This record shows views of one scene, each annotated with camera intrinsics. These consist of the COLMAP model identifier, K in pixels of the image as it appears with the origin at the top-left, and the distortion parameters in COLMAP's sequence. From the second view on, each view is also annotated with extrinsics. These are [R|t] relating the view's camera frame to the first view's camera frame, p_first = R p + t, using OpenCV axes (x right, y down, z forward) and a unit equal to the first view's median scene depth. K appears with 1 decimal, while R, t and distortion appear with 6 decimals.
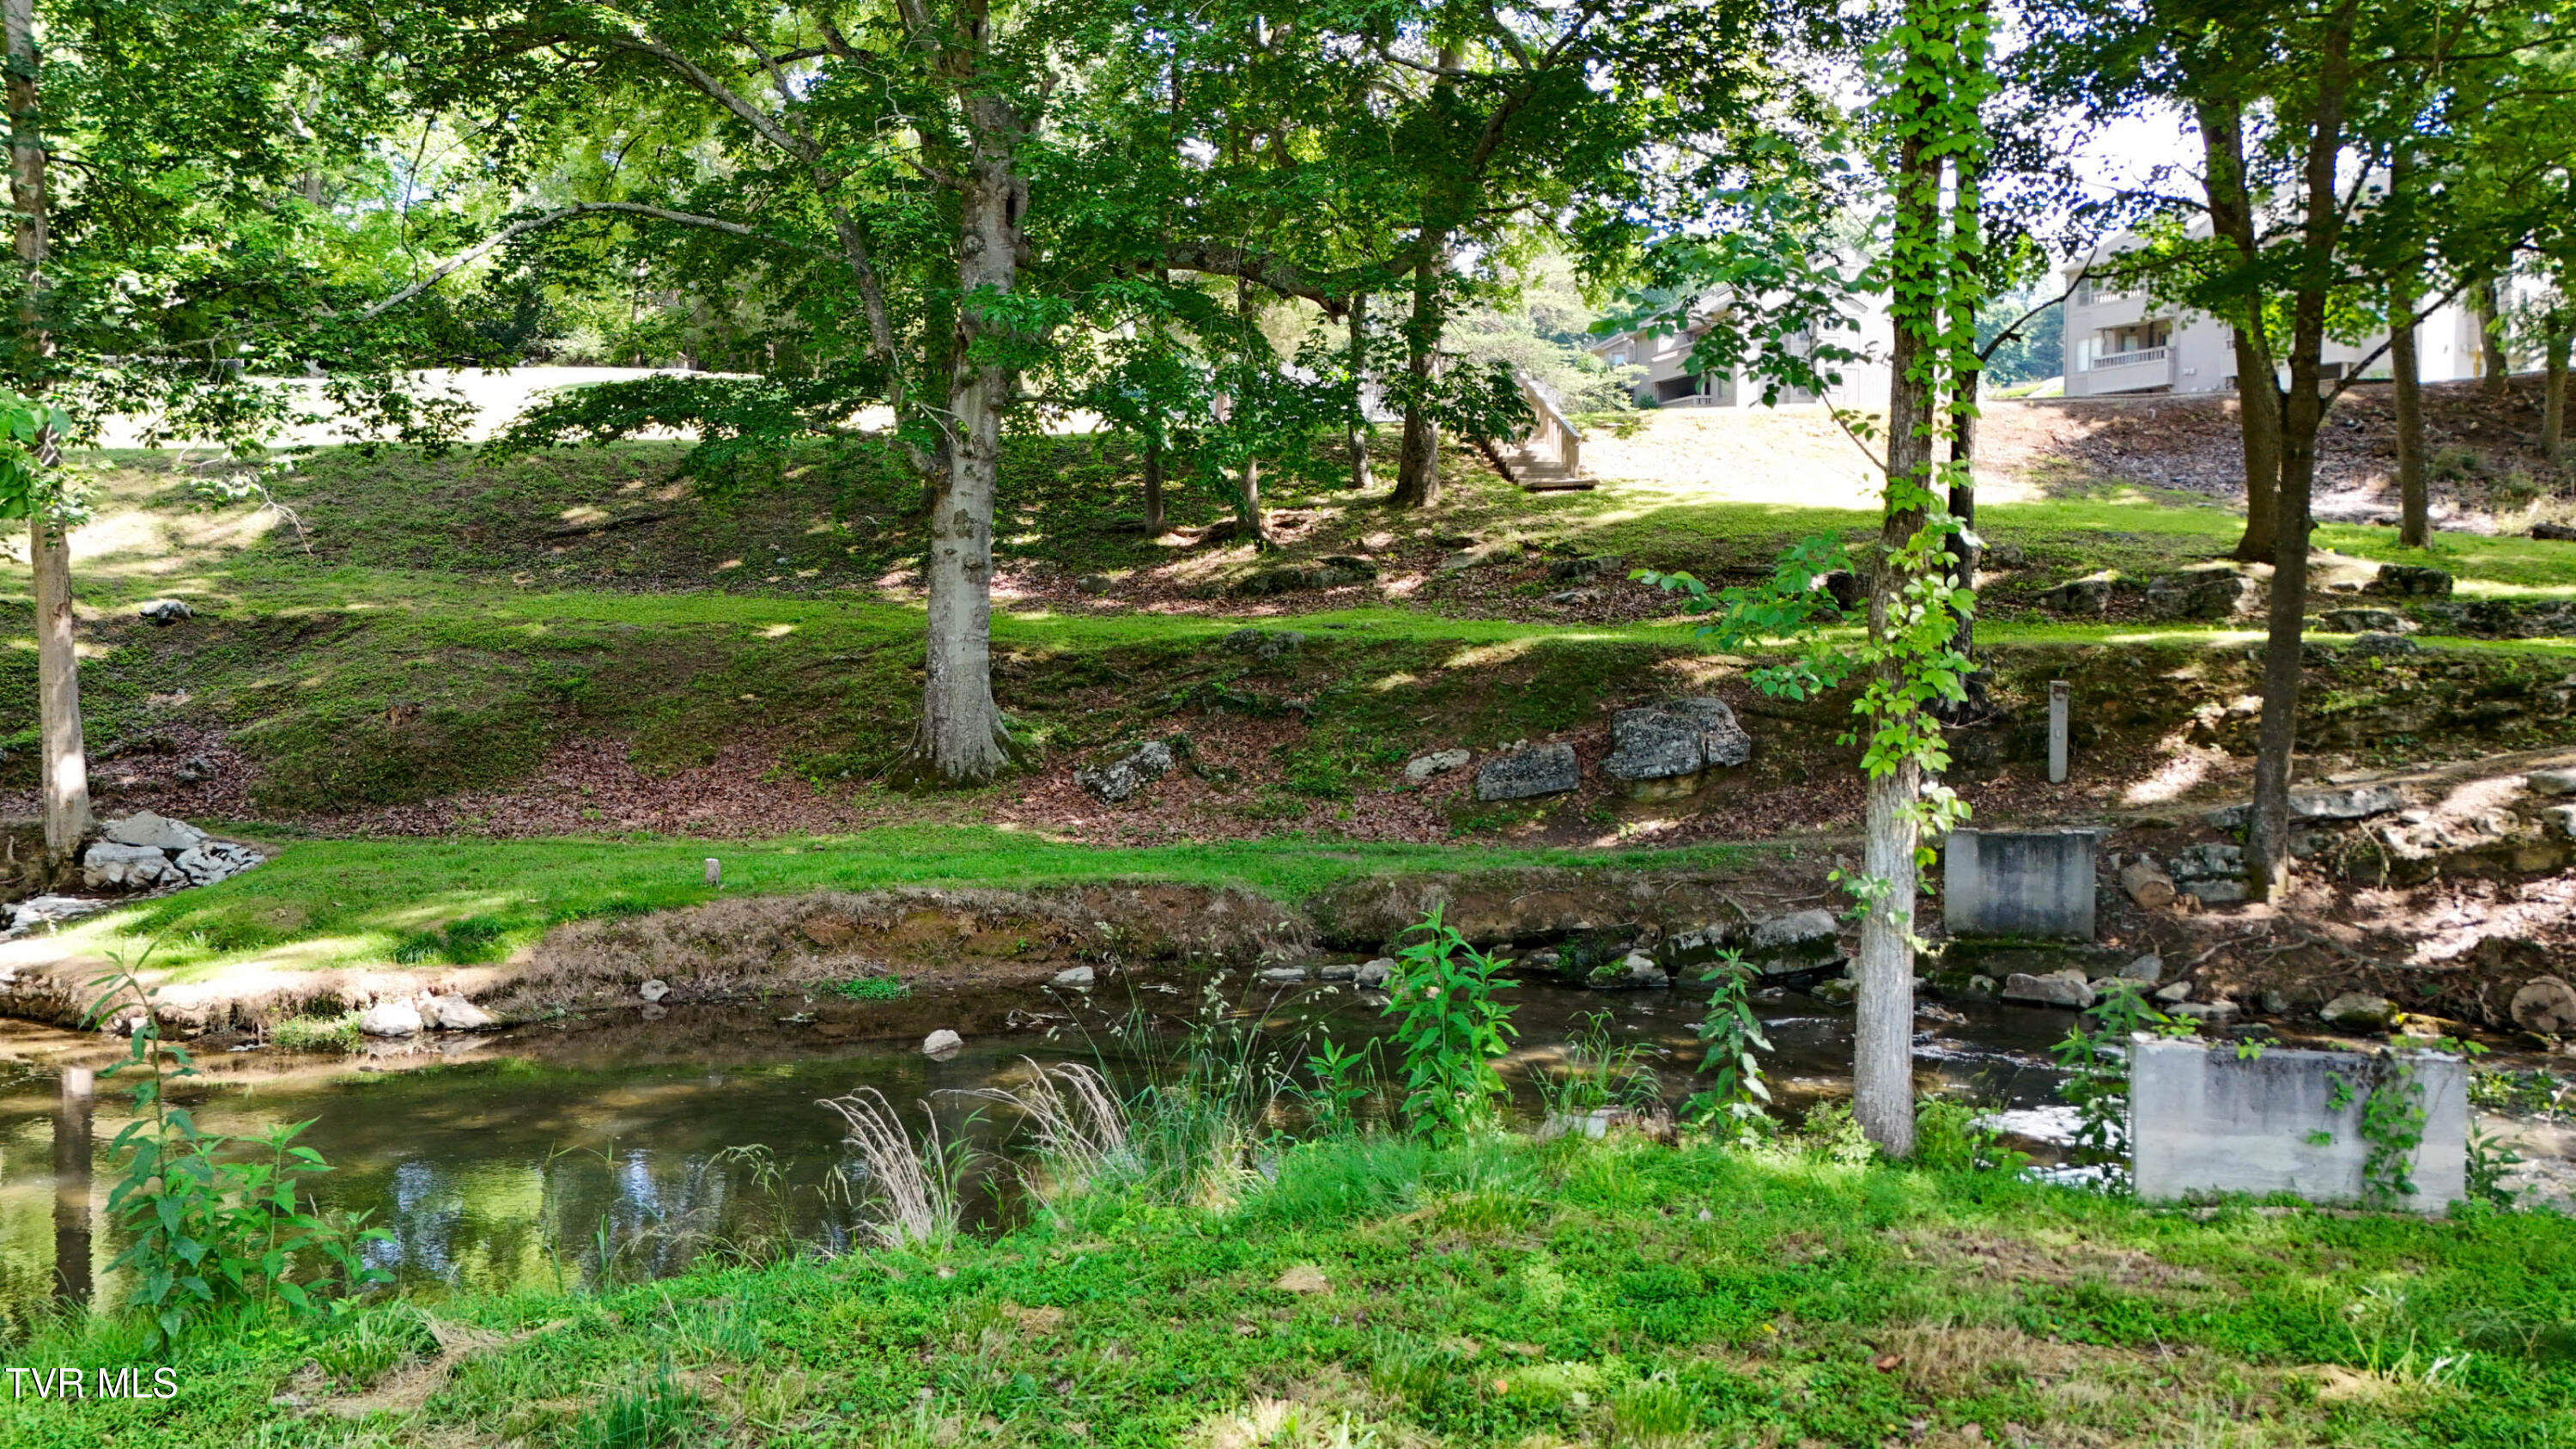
lens RADIAL K [[1895.1, 0, 1289.1], [0, 1895.1, 725.8], [0, 0, 1]] dist [0.072482, -0.069084]
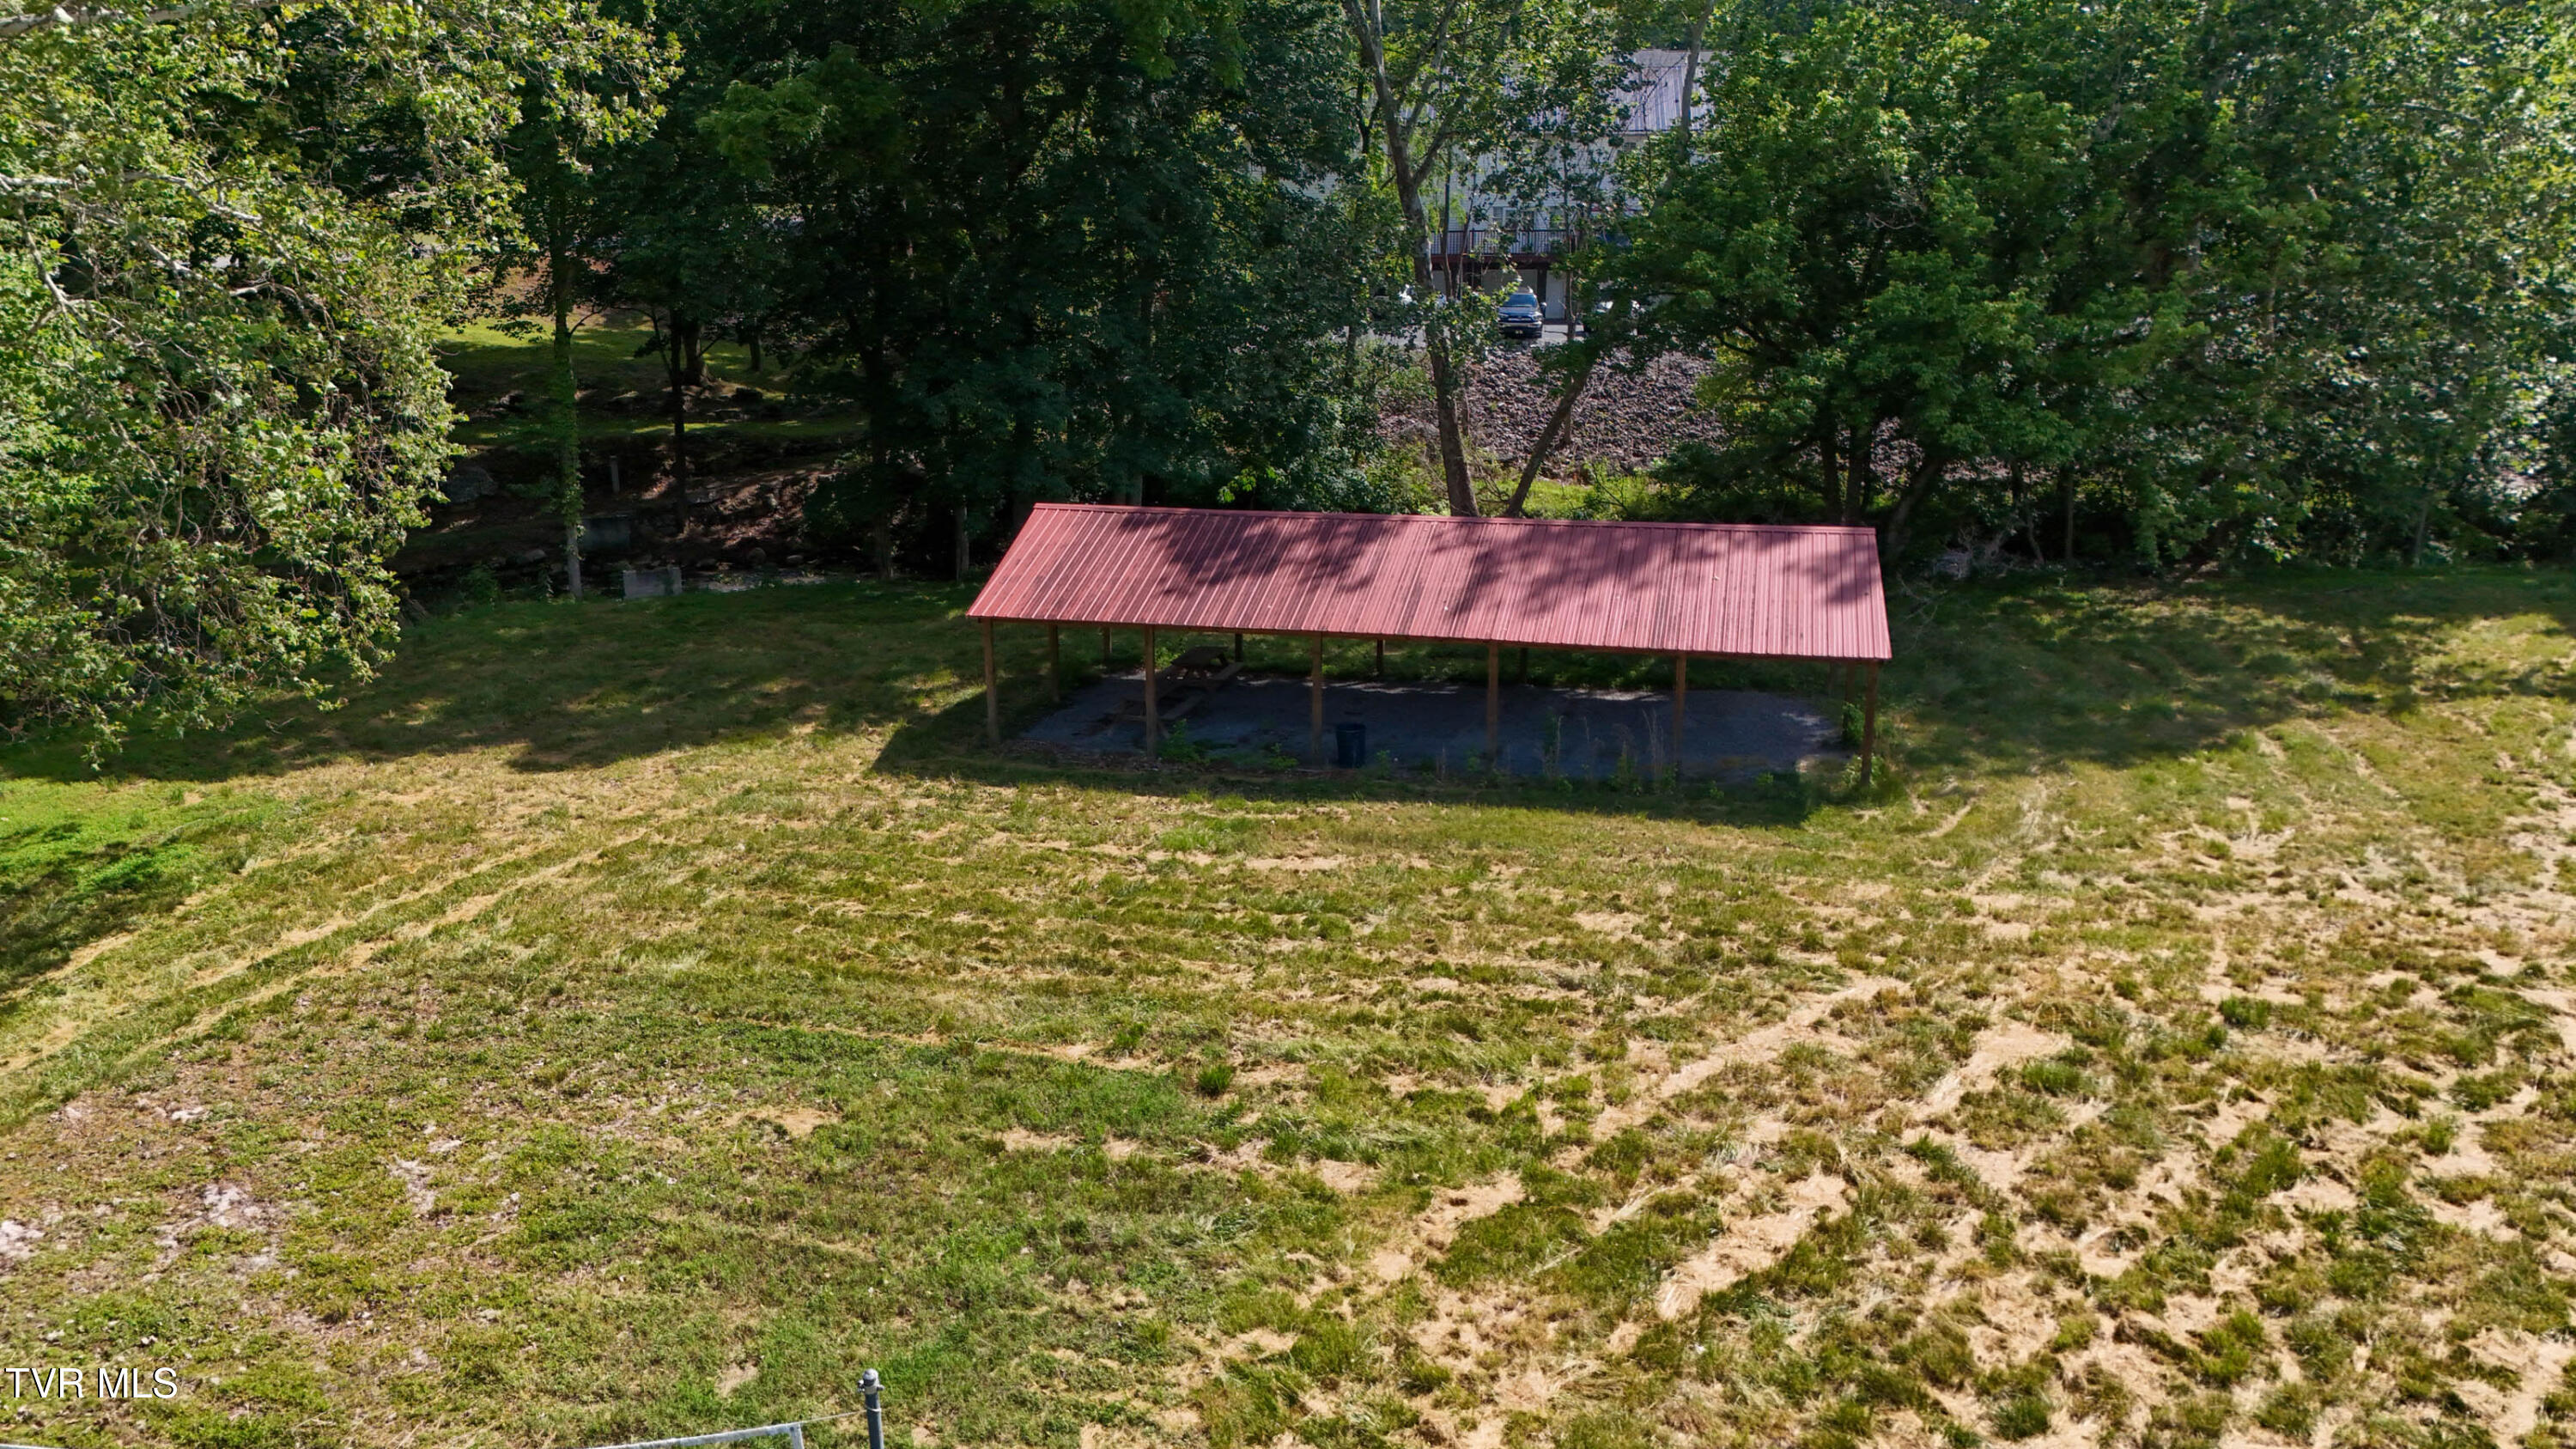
lens RADIAL K [[1895.1, 0, 1290.9], [0, 1895.1, 726.7], [0, 0, 1]] dist [0.072482, -0.069084]
pose [[0.768363, -0.164766, 0.618441, -0.628975], [0.030932, 0.974725, 0.221258, -0.227784], [-0.639266, -0.150877, 0.754039, -1.793723]]
